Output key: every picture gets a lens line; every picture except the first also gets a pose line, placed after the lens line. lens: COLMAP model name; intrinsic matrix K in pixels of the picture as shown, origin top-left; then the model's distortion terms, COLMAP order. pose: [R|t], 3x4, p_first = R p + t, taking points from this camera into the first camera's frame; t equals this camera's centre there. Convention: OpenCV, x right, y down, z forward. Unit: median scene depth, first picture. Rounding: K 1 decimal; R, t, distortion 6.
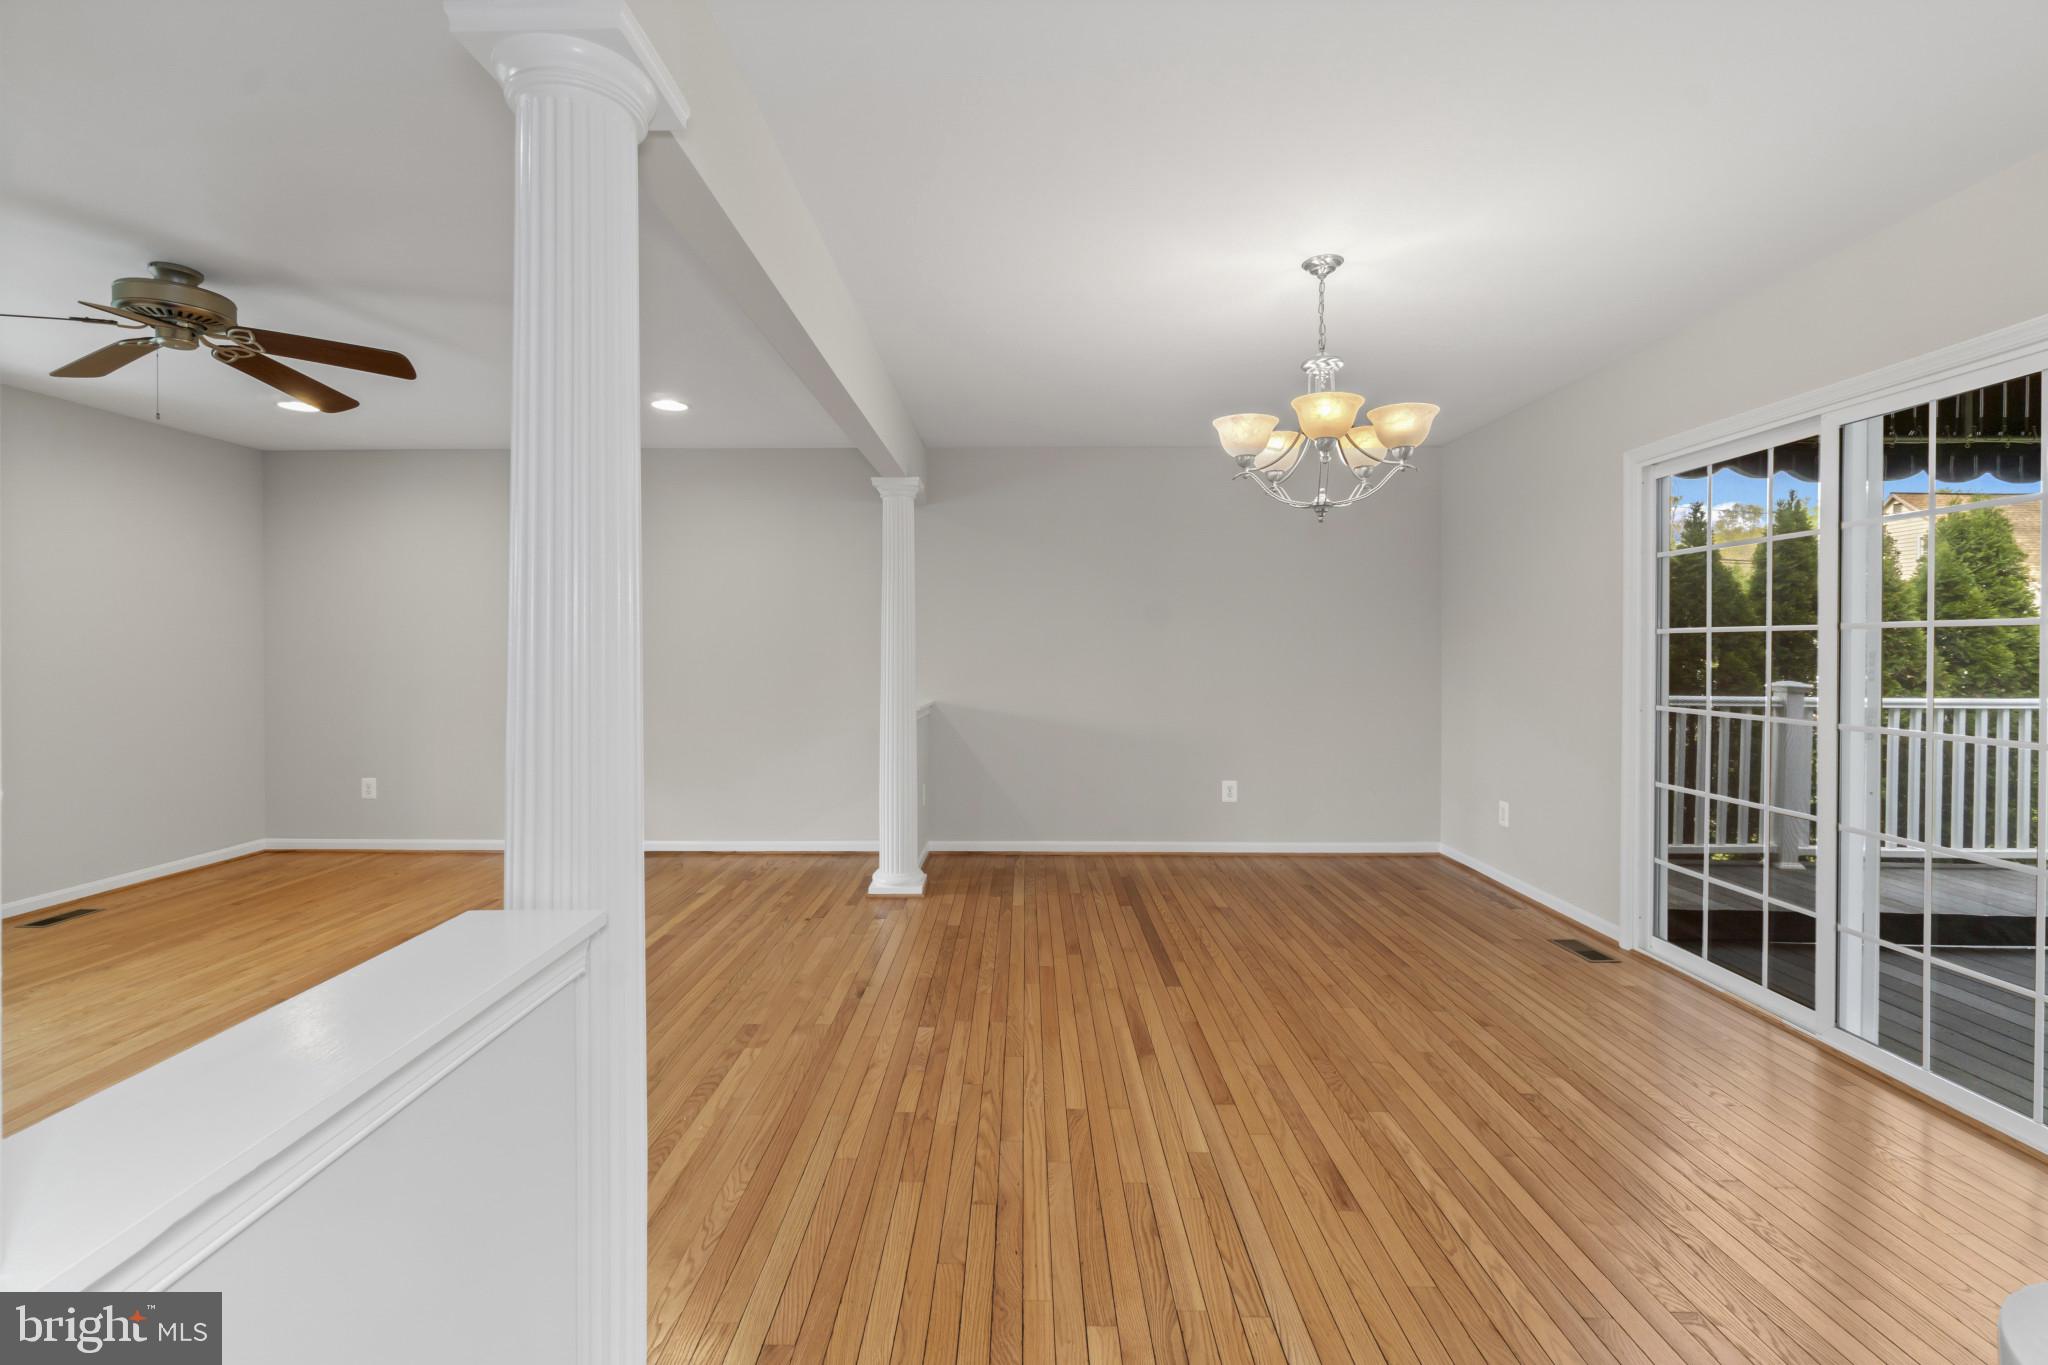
lens RADIAL K [[913.8, 0, 1019.6], [0, 913.8, 655.3], [0, 0, 1]] dist [-0.010465, 0.000178]
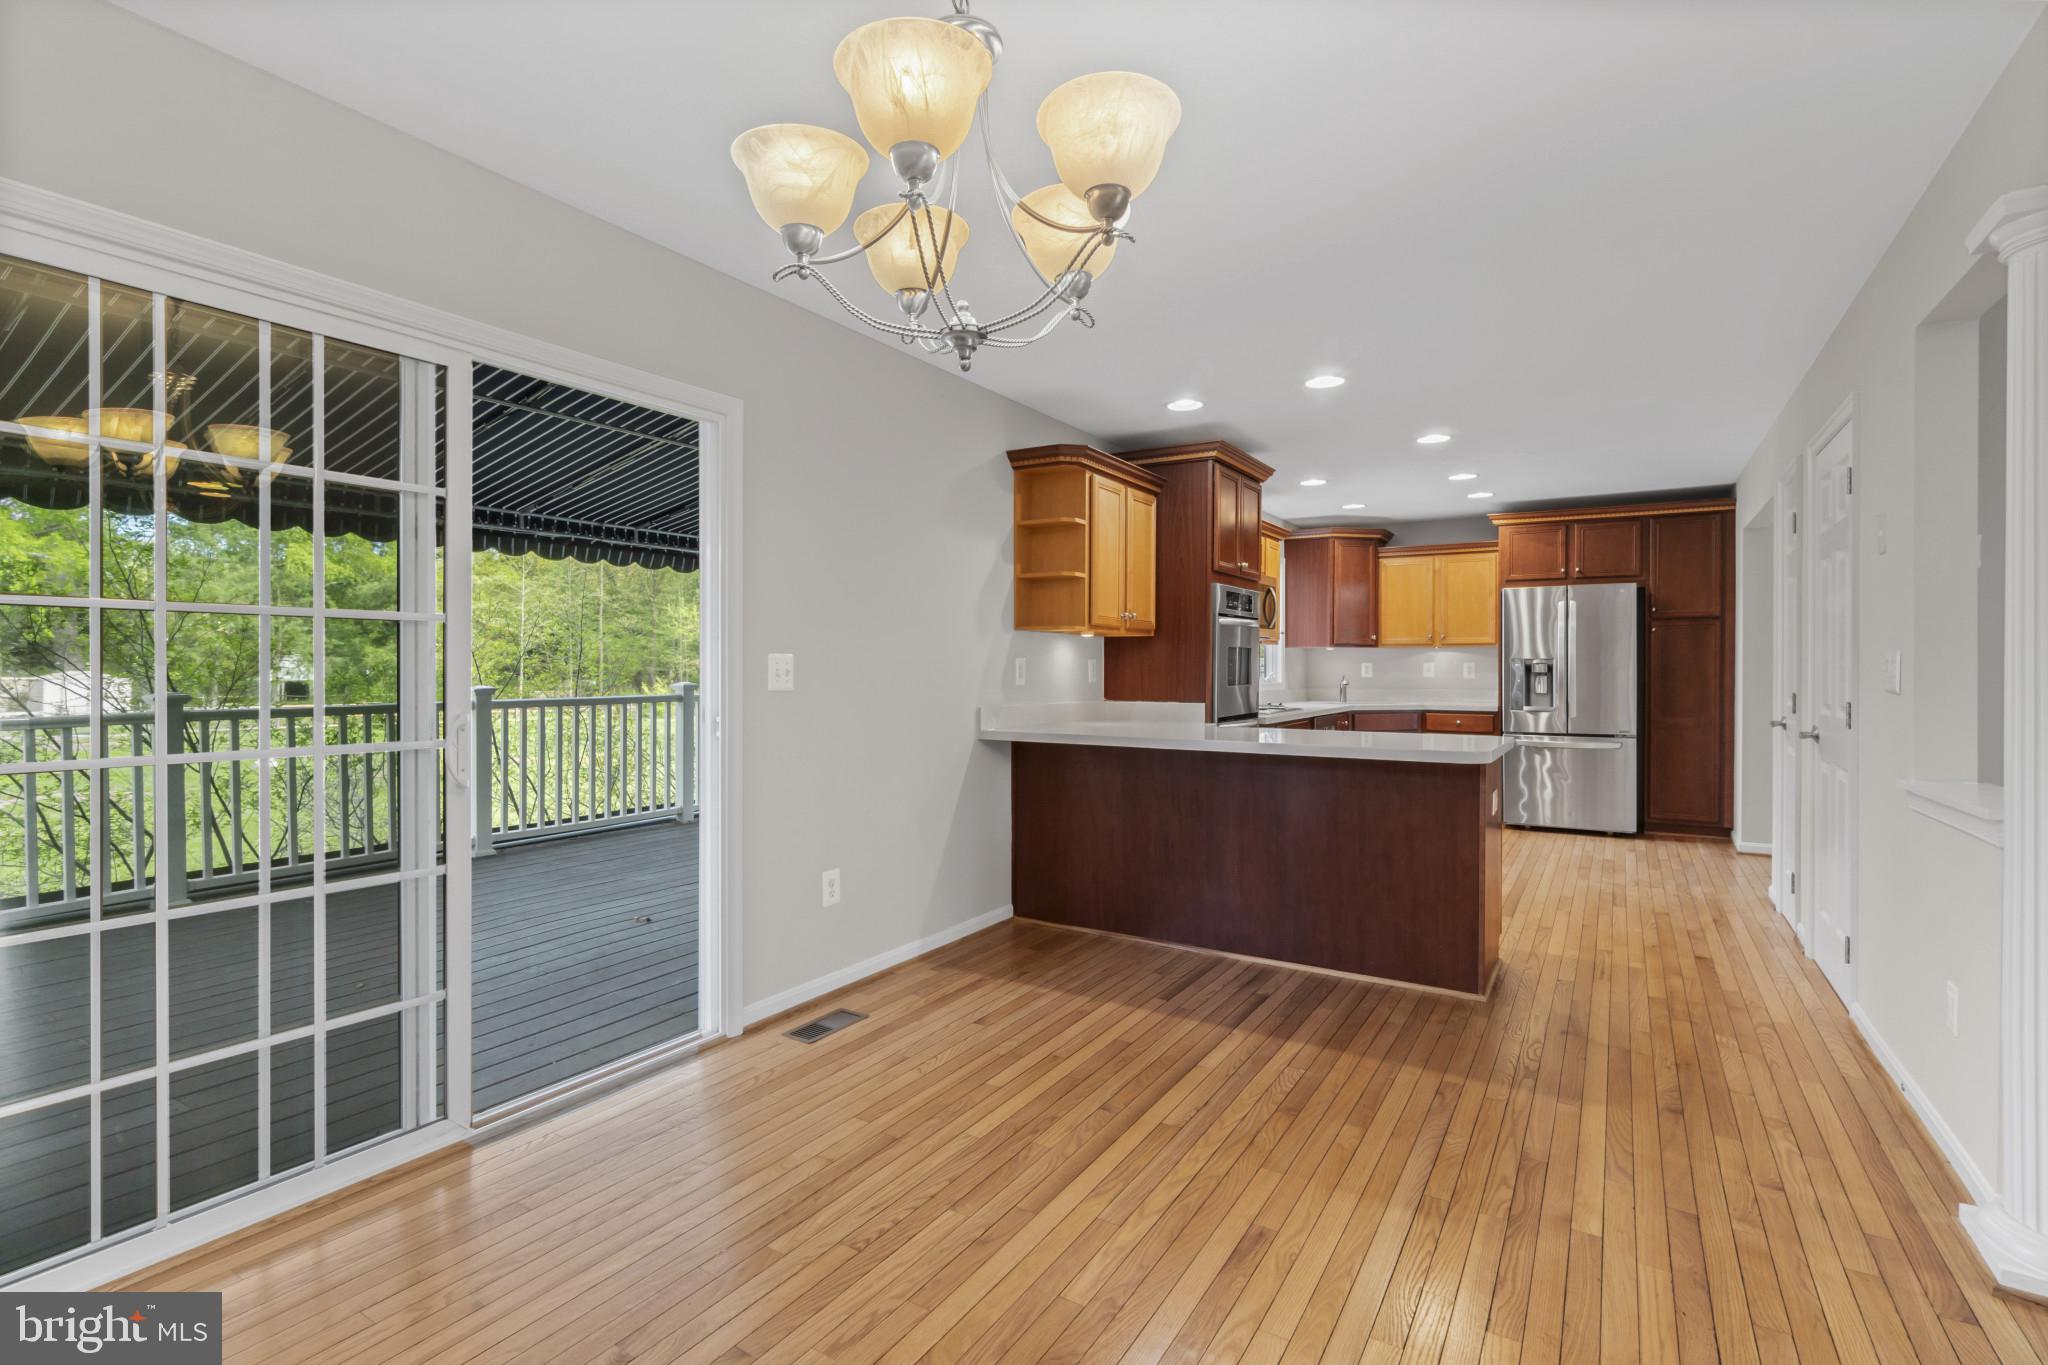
lens RADIAL K [[956.2, 0, 1004.5], [0, 956.2, 669.9], [0, 0, 1]] dist [-0.014500, 0.000264]
pose [[-0.842578, -0.002767, 0.538568, 0.038678], [0.004261, 0.999921, 0.011804, 0.007879], [-0.538558, 0.012240, -0.842499, 1.333043]]
